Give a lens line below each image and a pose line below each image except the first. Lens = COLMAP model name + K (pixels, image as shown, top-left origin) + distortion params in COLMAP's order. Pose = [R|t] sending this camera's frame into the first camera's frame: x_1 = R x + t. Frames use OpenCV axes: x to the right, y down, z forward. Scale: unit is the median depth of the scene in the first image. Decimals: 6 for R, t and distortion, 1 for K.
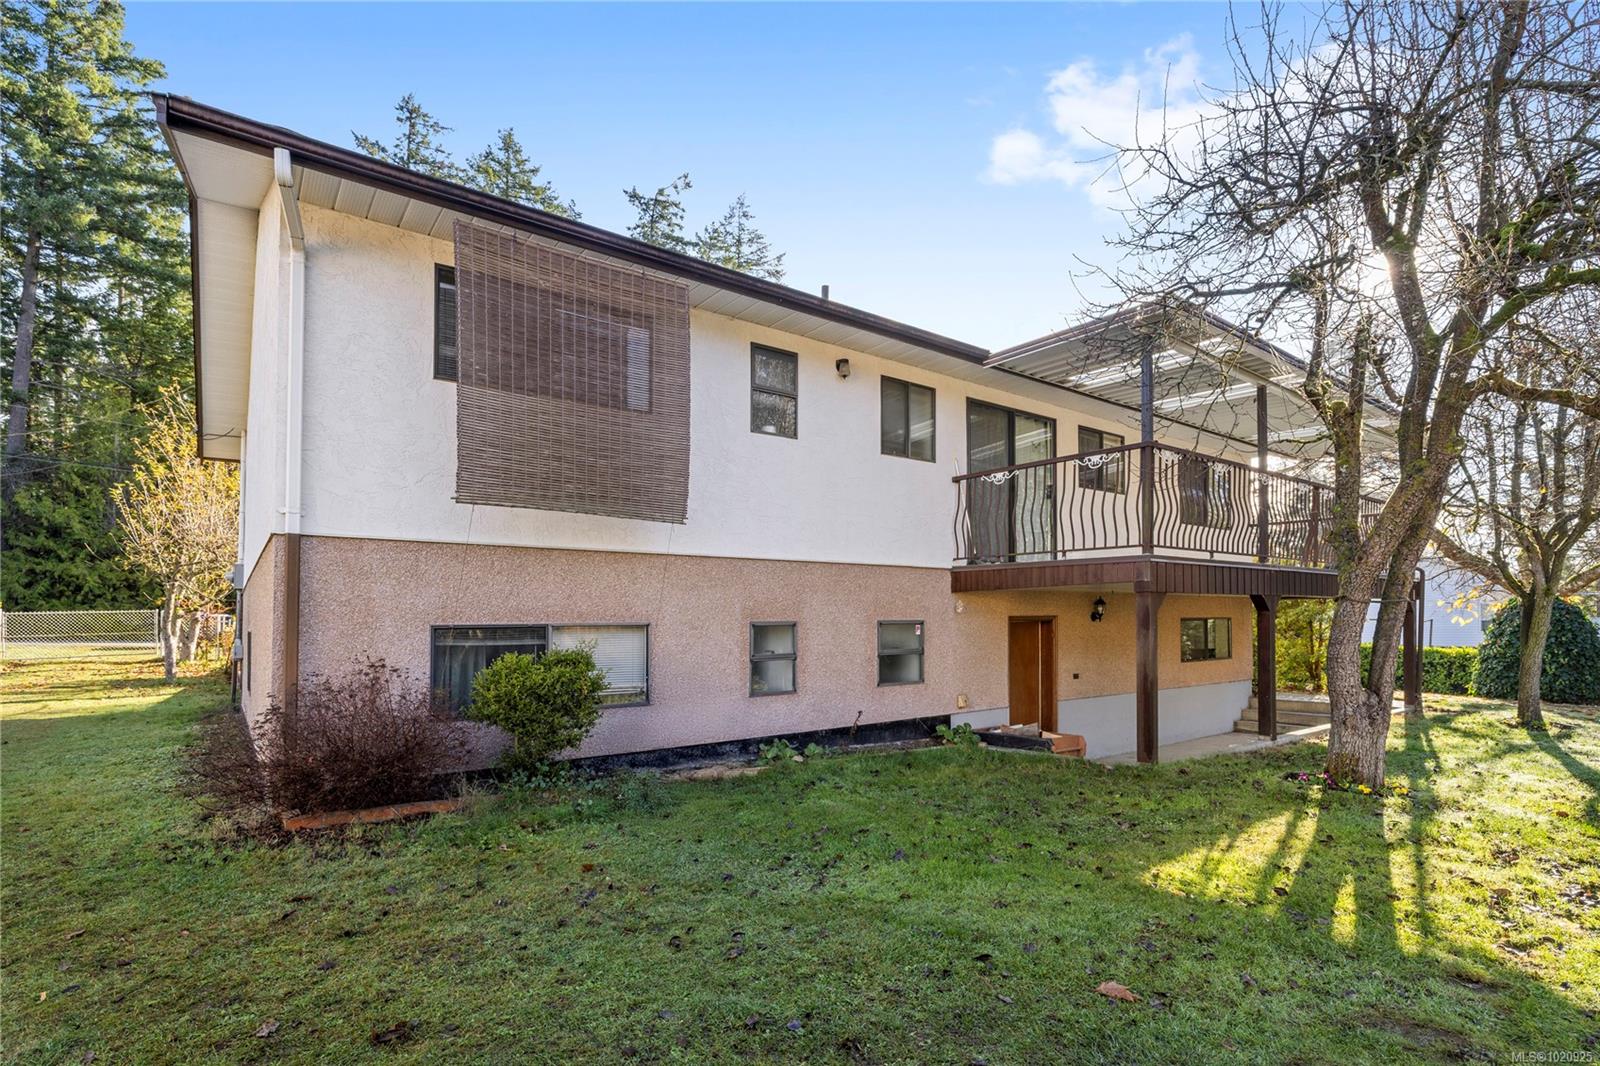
lens RADIAL K [[784.0, 0, 783.7], [0, 784.0, 608.1], [0, 0, 1]] dist [-0.008691, 0.001934]
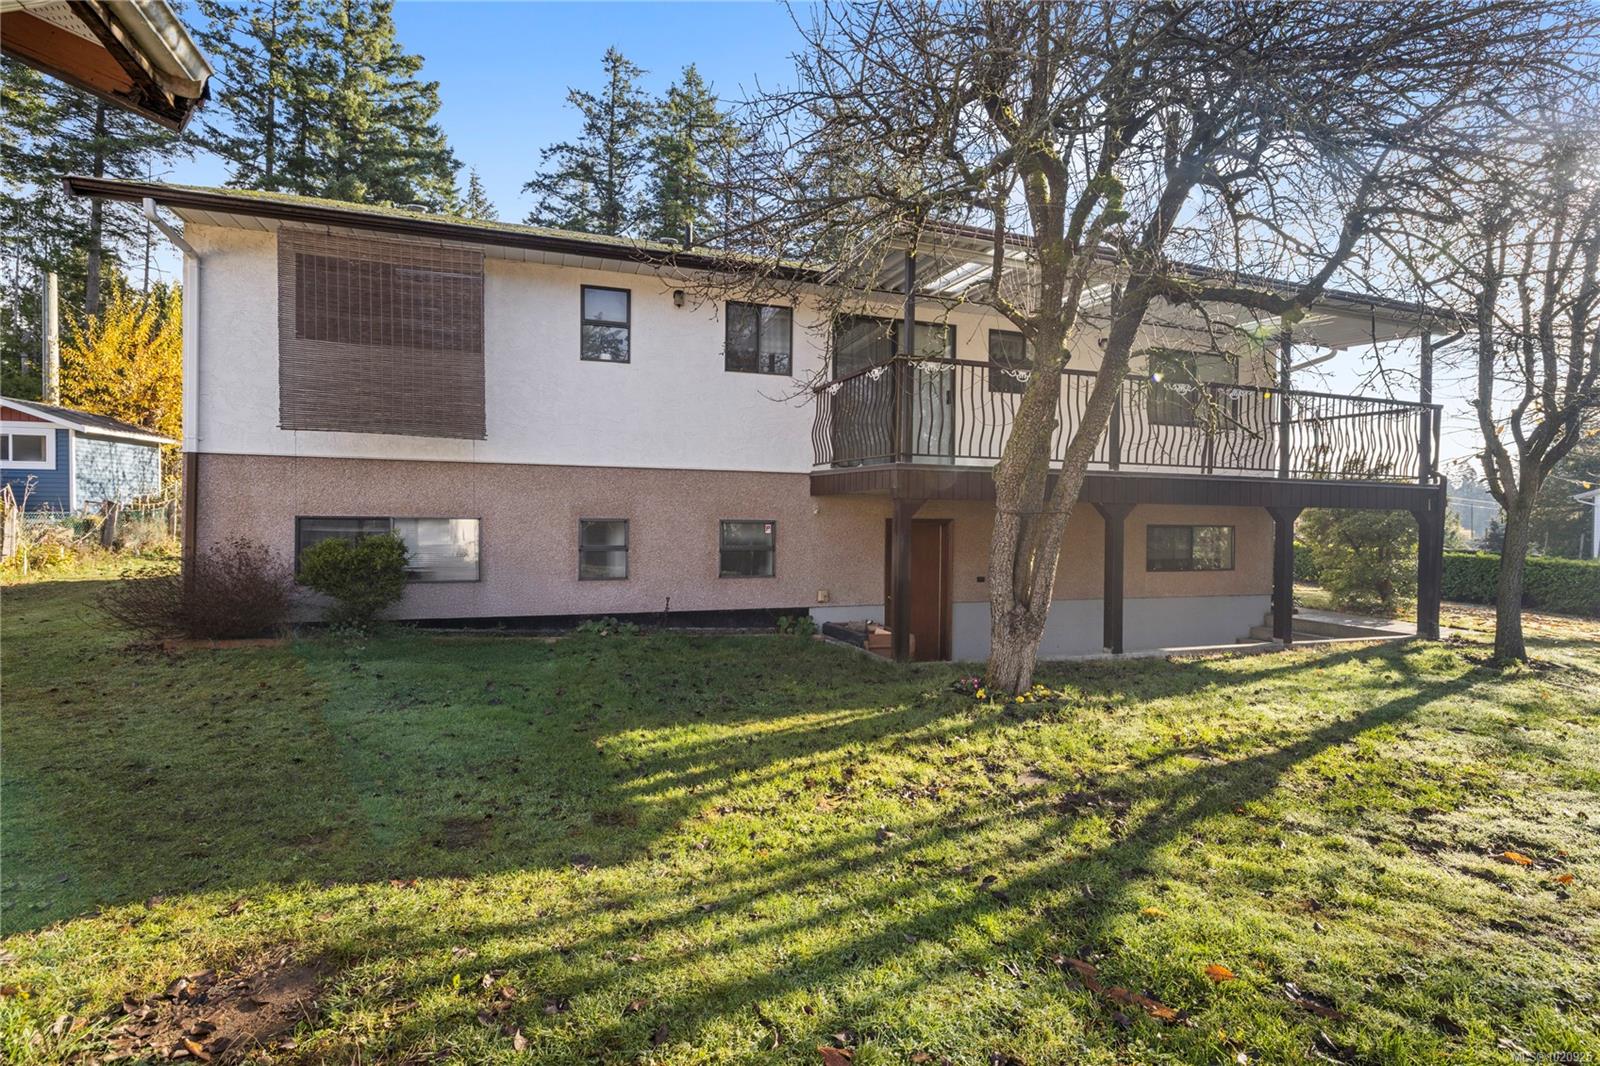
lens RADIAL K [[772.4, 0, 792.0], [0, 772.4, 524.7], [0, 0, 1]] dist [0.000805, -0.000114]
pose [[0.950930, 0.025178, -0.308380, 0.563578], [-0.015904, 0.999344, 0.032551, -0.014761], [0.308997, -0.026049, 0.950706, -0.027629]]
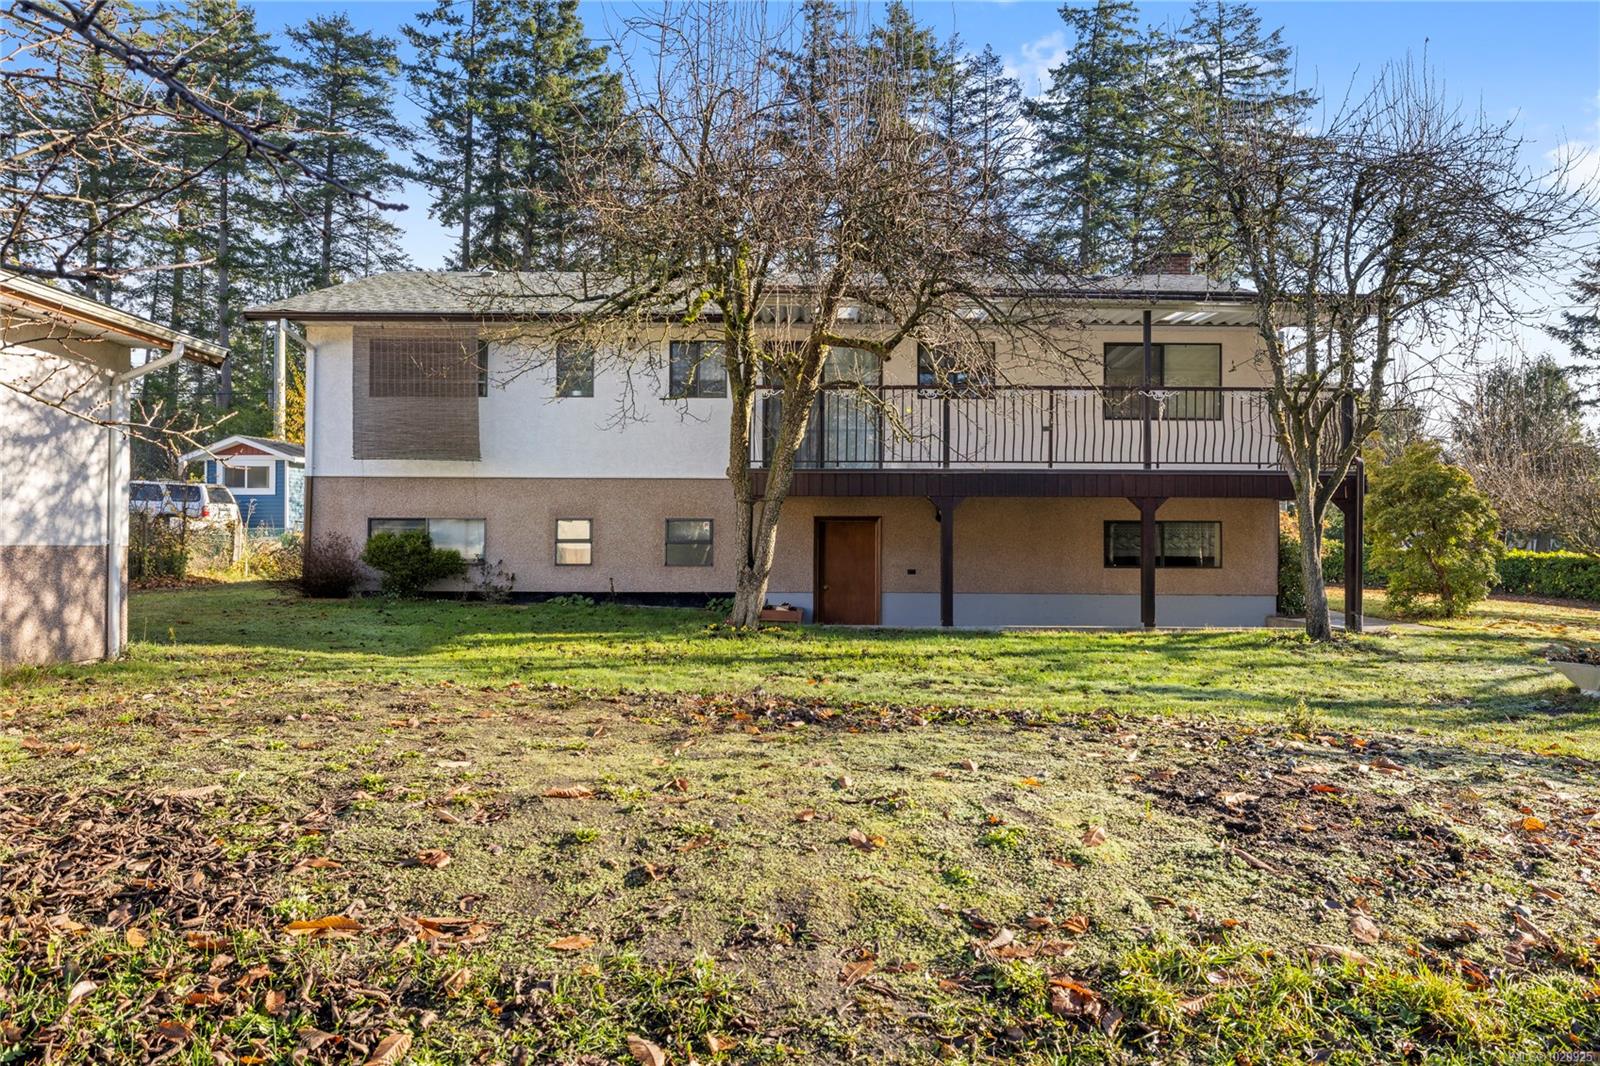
lens RADIAL K [[1088.6, 0, 806.5], [0, 1088.6, 530.6], [0, 0, 1]] dist [-0.003956, -0.002439]
pose [[0.792520, 0.004970, -0.609826, 1.496967], [0.000258, 0.999964, 0.008484, 0.021367], [0.609846, -0.006881, 0.792490, -0.378213]]
